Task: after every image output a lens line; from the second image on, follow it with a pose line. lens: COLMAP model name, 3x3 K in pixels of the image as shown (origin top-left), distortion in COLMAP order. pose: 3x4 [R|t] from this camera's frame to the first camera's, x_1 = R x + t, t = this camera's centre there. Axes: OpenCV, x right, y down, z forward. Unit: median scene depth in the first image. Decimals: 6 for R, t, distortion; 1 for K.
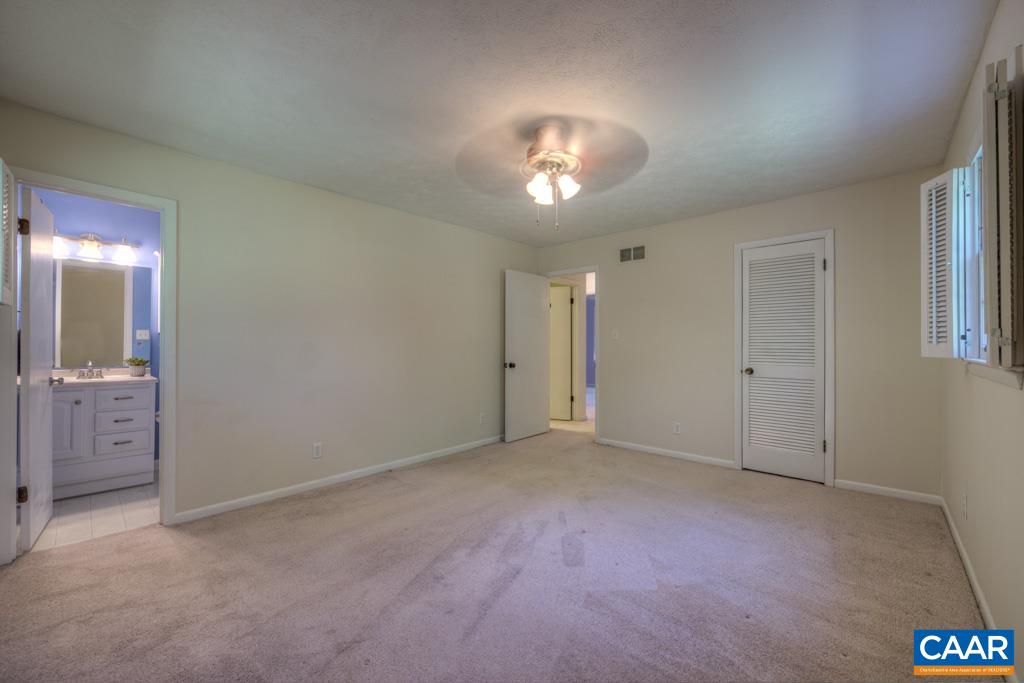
lens RADIAL K [[403.6, 0, 517.3], [0, 403.6, 340.0], [0, 0, 1]] dist [-0.008925, 0.001340]
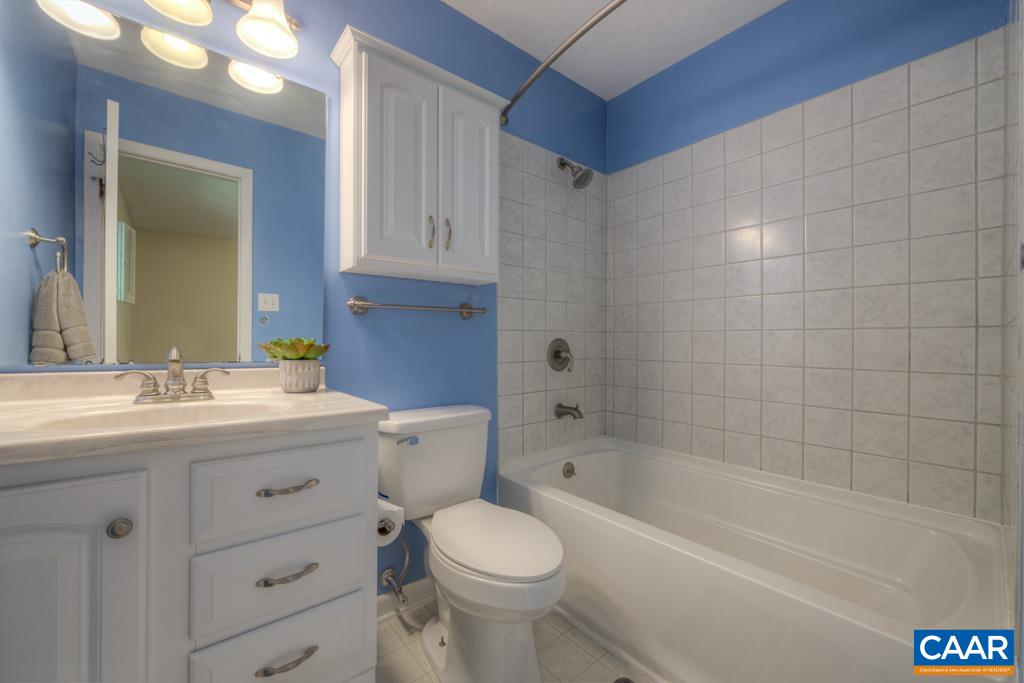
lens RADIAL K [[403.6, 0, 508.1], [0, 403.6, 343.9], [0, 0, 1]] dist [-0.008925, 0.001340]
pose [[0.990107, 0.000624, -0.140310, -0.768759], [0.001076, 0.999927, 0.012042, 0.048623], [0.140307, -0.012074, 0.990034, 0.729350]]
